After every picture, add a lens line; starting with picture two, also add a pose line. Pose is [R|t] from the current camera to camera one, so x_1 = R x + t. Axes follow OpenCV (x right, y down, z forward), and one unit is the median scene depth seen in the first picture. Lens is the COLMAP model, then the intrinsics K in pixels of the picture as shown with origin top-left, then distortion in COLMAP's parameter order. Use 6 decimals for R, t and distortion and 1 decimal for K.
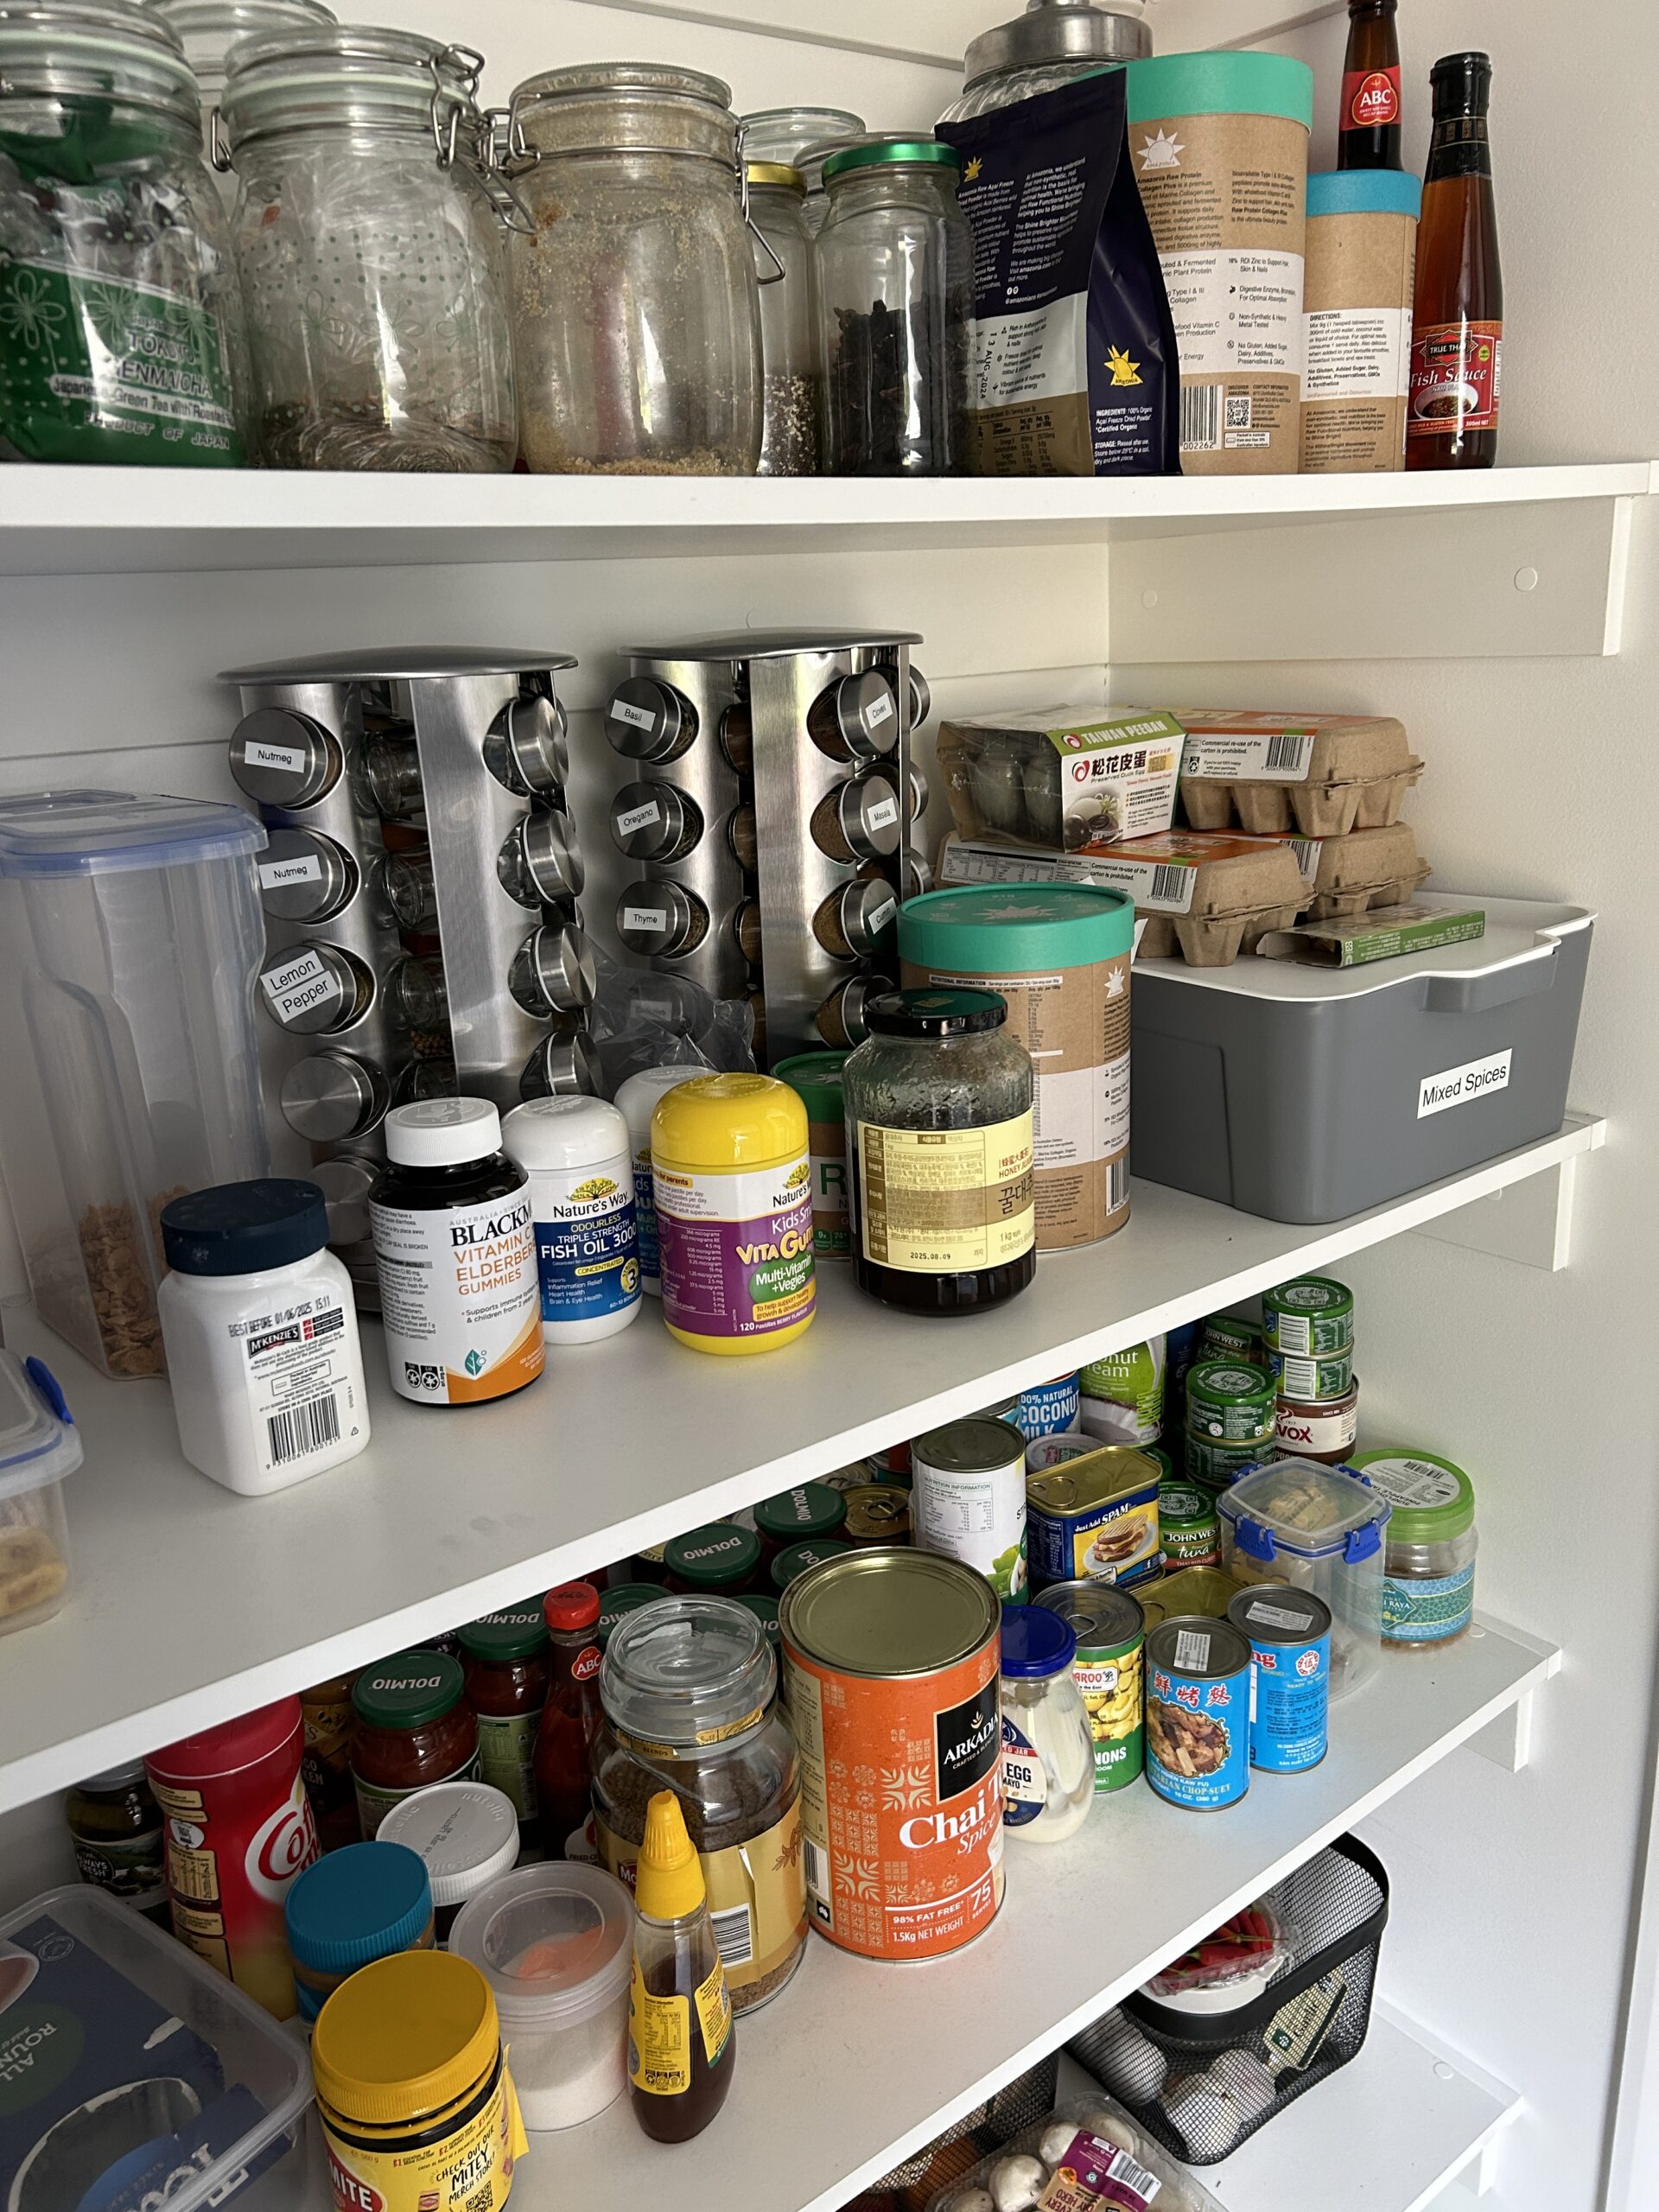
lens RADIAL K [[1653.5, 0, 829.5], [0, 1653.5, 1106.0], [0, 0, 1]] dist [0.030122, -0.034156]
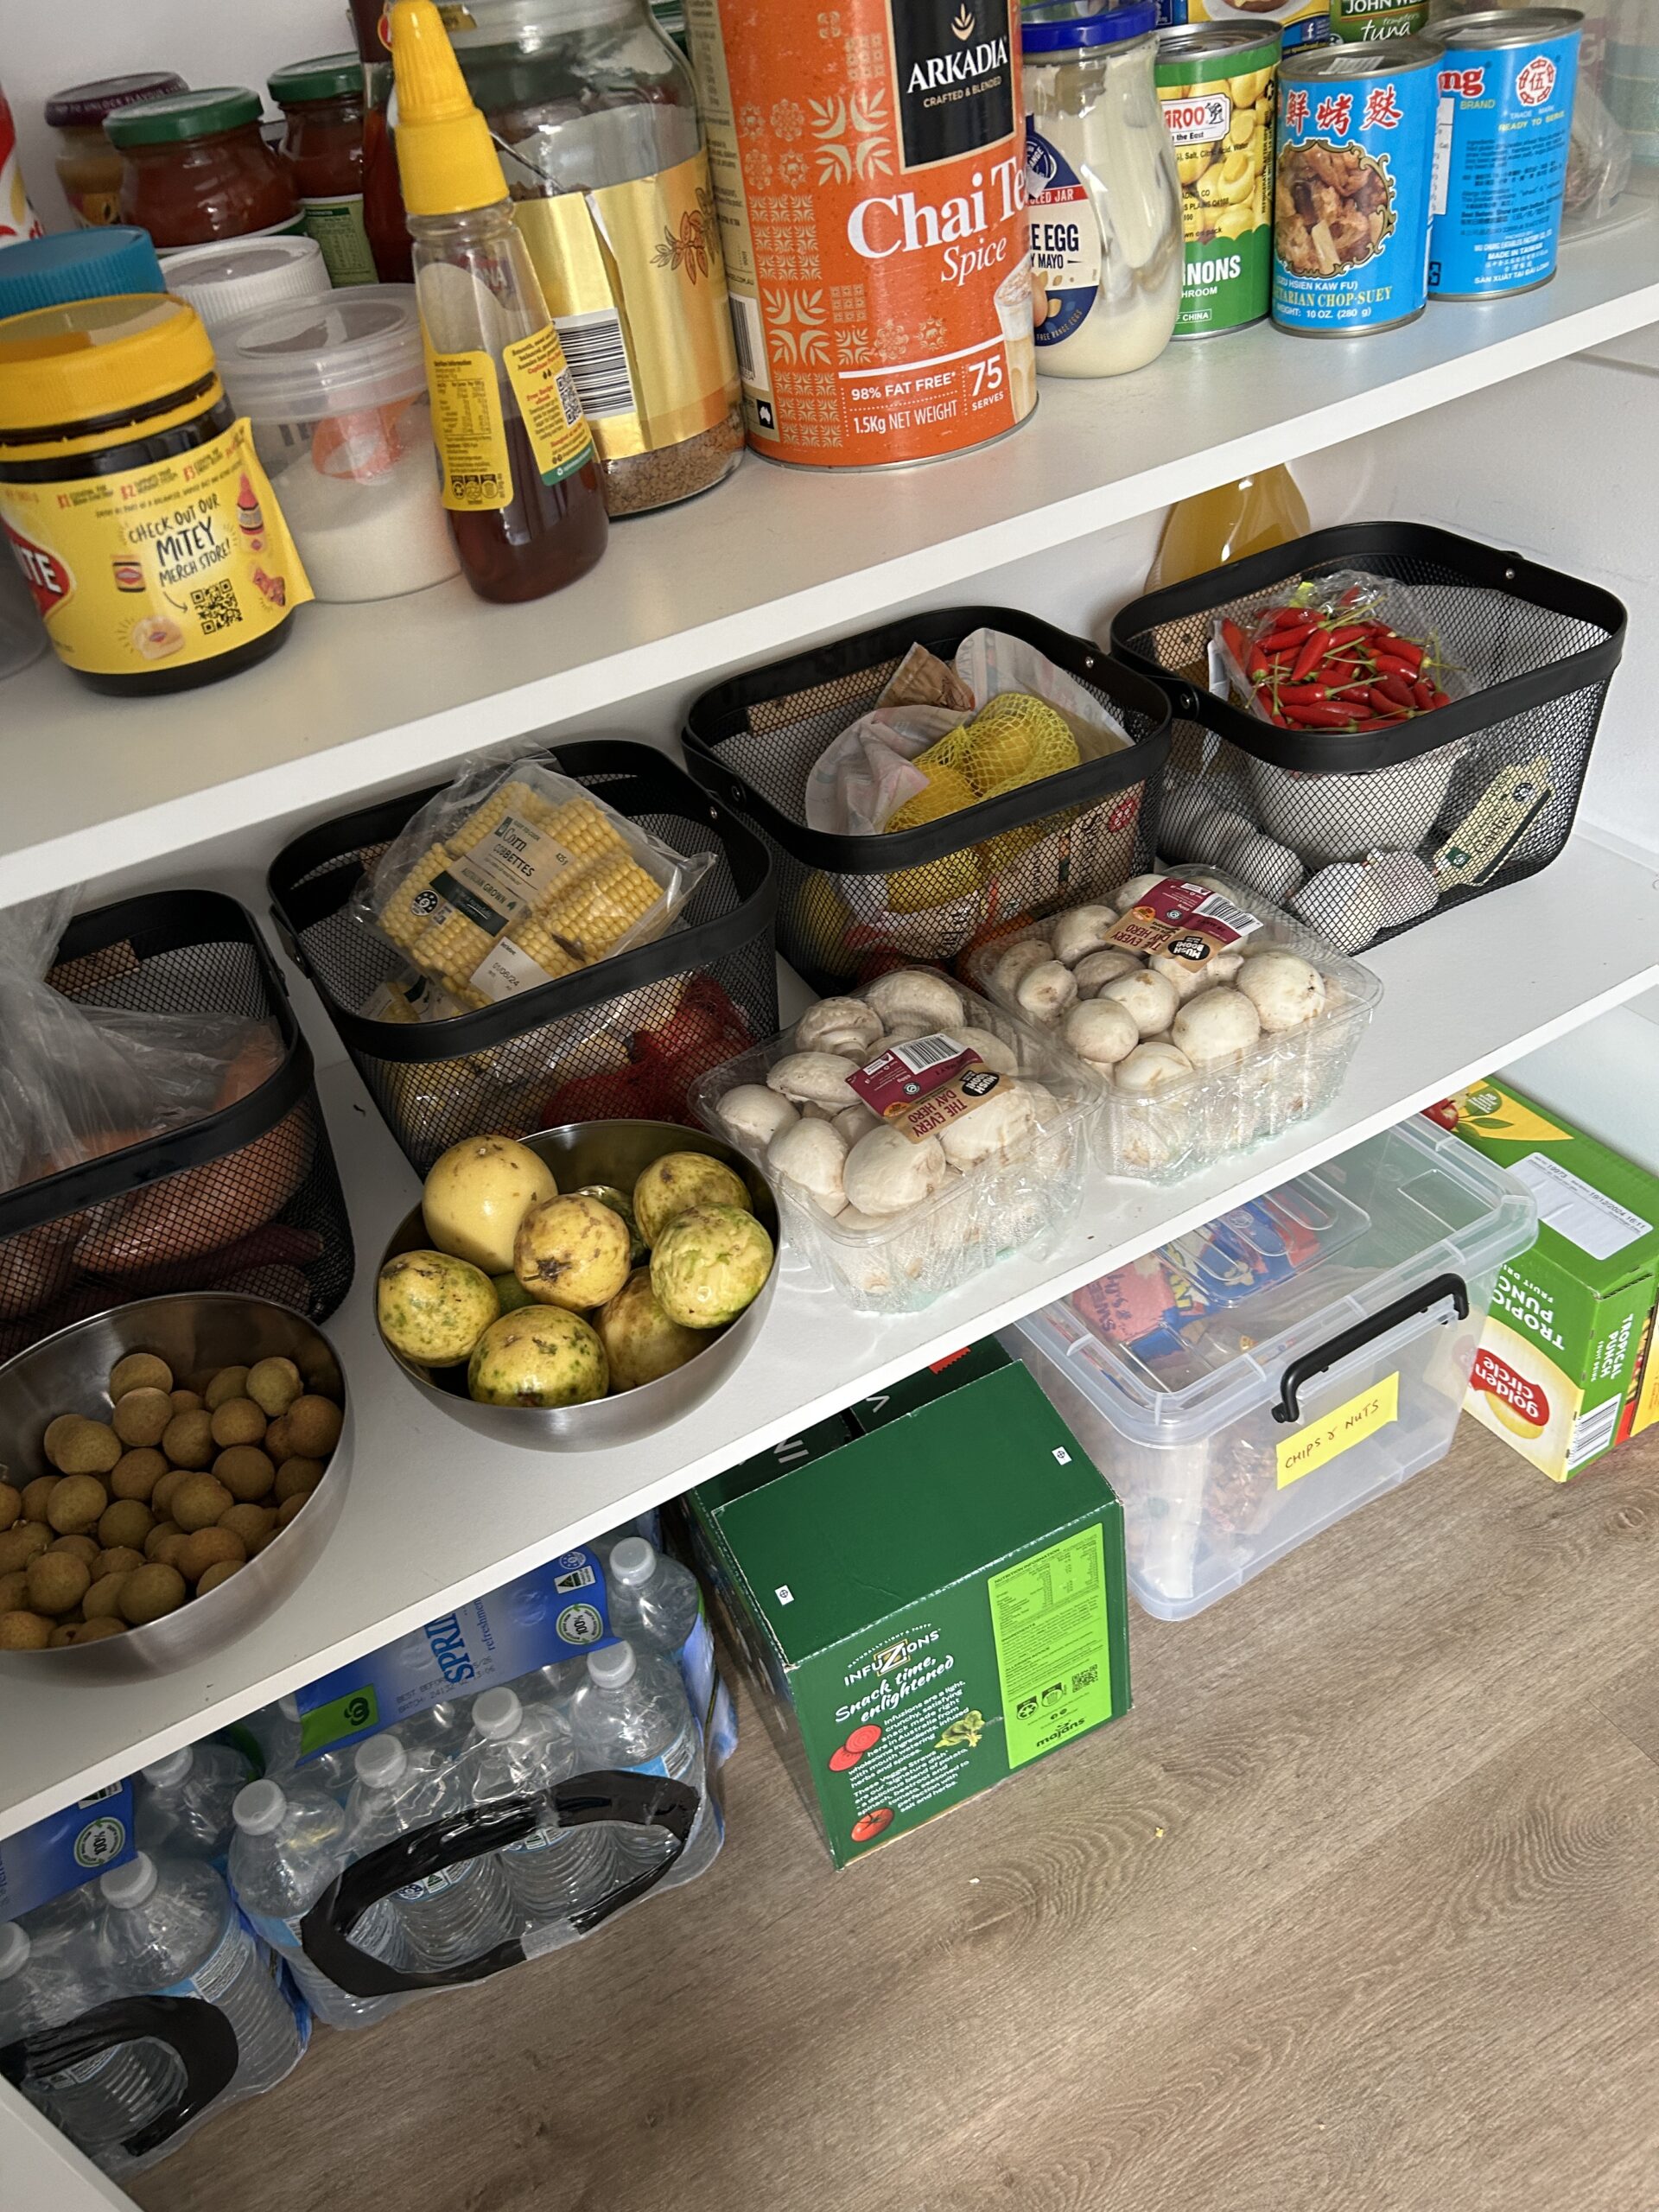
lens RADIAL K [[1653.5, 0, 829.5], [0, 1653.5, 1106.0], [0, 0, 1]] dist [0.030122, -0.034156]
pose [[0.985832, 0.030507, -0.164939, 0.143629], [0.035853, 0.922274, 0.384870, 0.464387], [0.163860, -0.385331, 0.908113, 0.233136]]
